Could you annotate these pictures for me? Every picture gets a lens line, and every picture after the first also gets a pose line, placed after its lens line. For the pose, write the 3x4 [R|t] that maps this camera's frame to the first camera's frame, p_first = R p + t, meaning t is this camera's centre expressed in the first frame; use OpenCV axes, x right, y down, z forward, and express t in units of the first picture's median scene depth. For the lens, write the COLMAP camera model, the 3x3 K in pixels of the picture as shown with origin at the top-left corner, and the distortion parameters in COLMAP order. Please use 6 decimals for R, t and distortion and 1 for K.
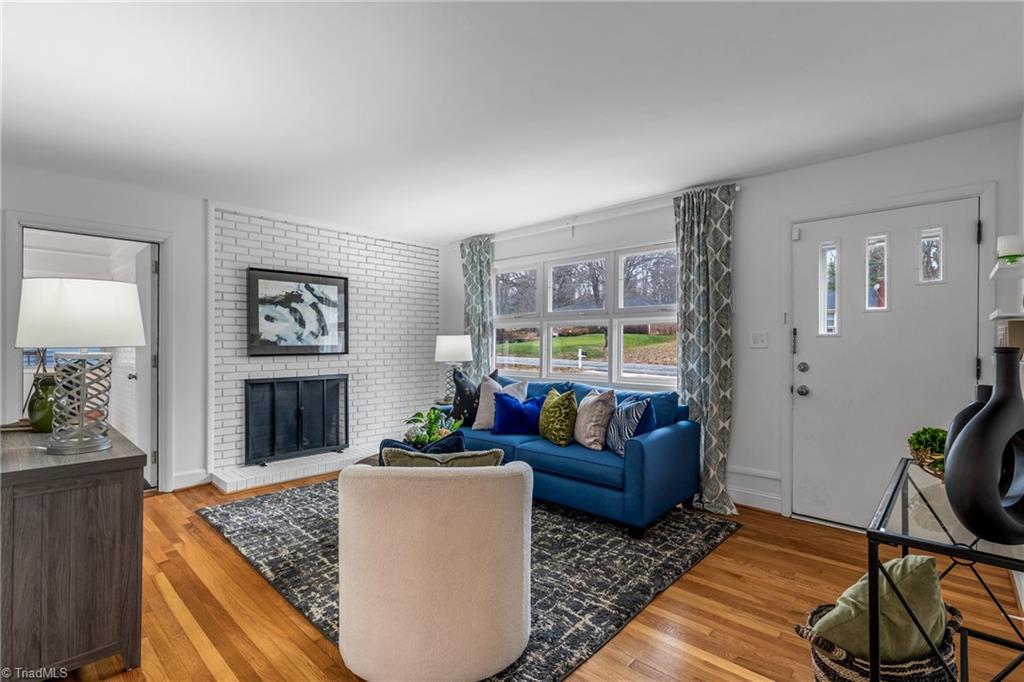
lens RADIAL K [[476.3, 0, 512.8], [0, 476.3, 342.9], [0, 0, 1]] dist [0.009433, 0.000146]
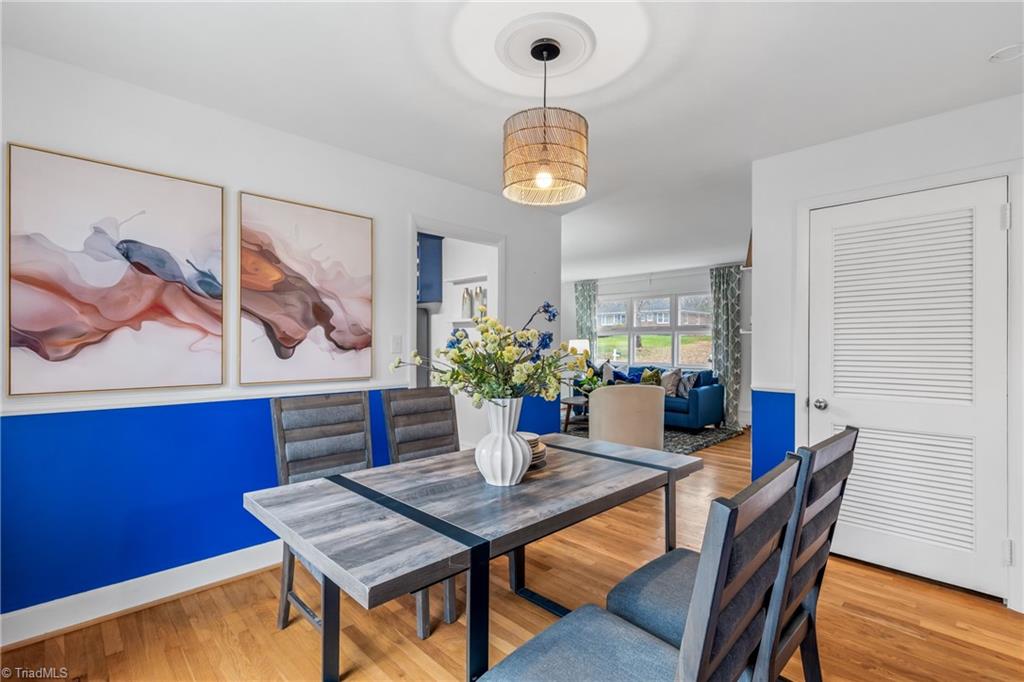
lens RADIAL K [[461.1, 0, 511.6], [0, 461.1, 340.3], [0, 0, 1]] dist [0.000835, 0.000227]
pose [[0.998593, 0.004133, -0.052861, -0.349083], [-0.004488, 0.999968, -0.006585, -0.003205], [0.052832, 0.006813, 0.998580, -0.863880]]
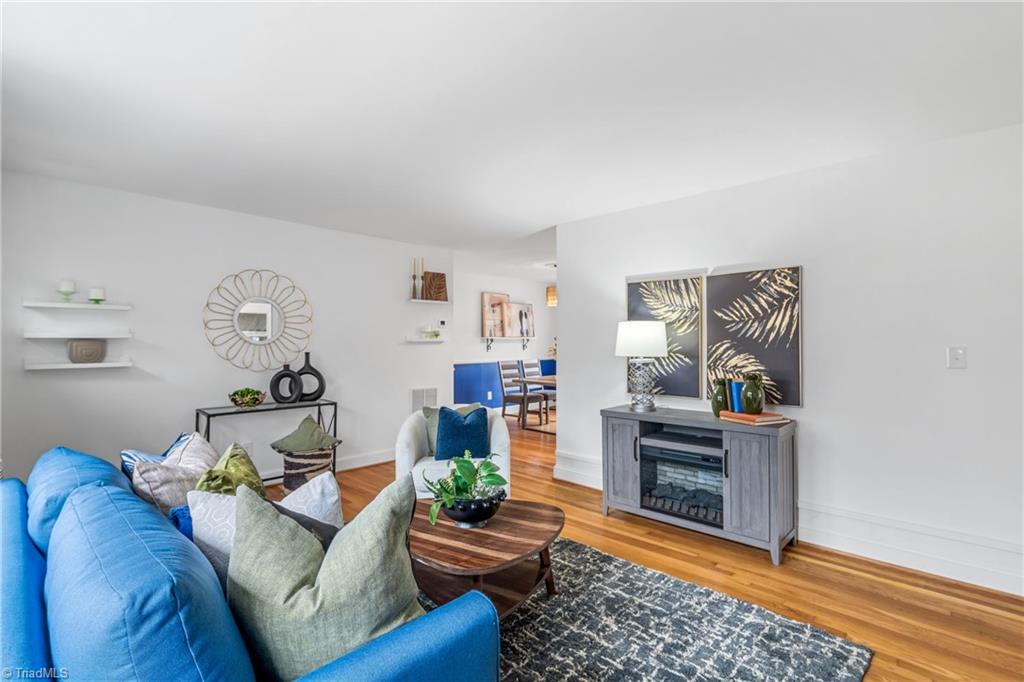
lens RADIAL K [[476.3, 0, 512.8], [0, 476.3, 342.9], [0, 0, 1]] dist [0.009433, 0.000146]
pose [[-0.999794, -0.001745, 0.020232, -0.207341], [-0.001616, 0.999978, 0.006386, -0.027250], [-0.020243, 0.006352, -0.999775, 1.416634]]
